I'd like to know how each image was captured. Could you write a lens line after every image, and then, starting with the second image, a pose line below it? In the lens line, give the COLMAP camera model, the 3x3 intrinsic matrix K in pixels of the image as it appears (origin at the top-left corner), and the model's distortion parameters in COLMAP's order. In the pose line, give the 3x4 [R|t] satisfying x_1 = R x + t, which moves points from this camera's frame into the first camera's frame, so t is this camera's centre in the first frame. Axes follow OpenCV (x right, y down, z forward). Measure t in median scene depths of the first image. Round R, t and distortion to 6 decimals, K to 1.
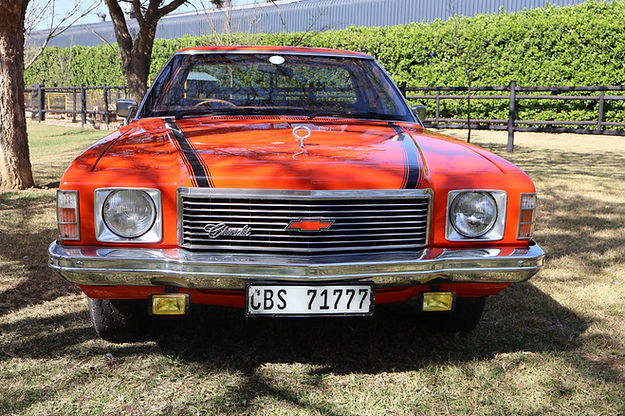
lens RADIAL K [[694.2, 0, 312.5], [0, 694.2, 208.0], [0, 0, 1]] dist [-0.000534, -0.025163]
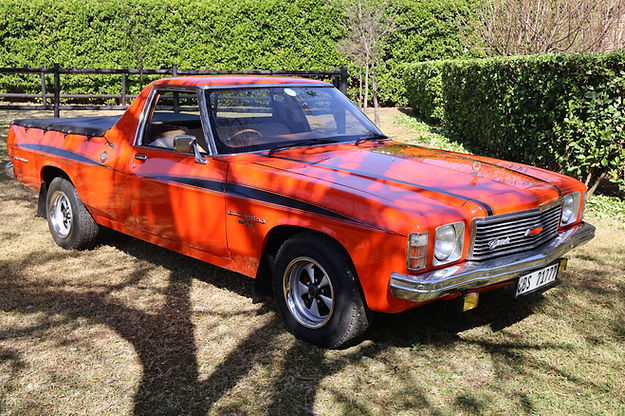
lens RADIAL K [[694.2, 0, 312.5], [0, 694.2, 208.0], [0, 0, 1]] dist [-0.000534, -0.025163]
pose [[0.776714, -0.127556, 0.616802, -0.158965], [0.092999, 0.991771, 0.087990, -0.024676], [-0.622949, -0.010981, 0.782185, 0.013945]]
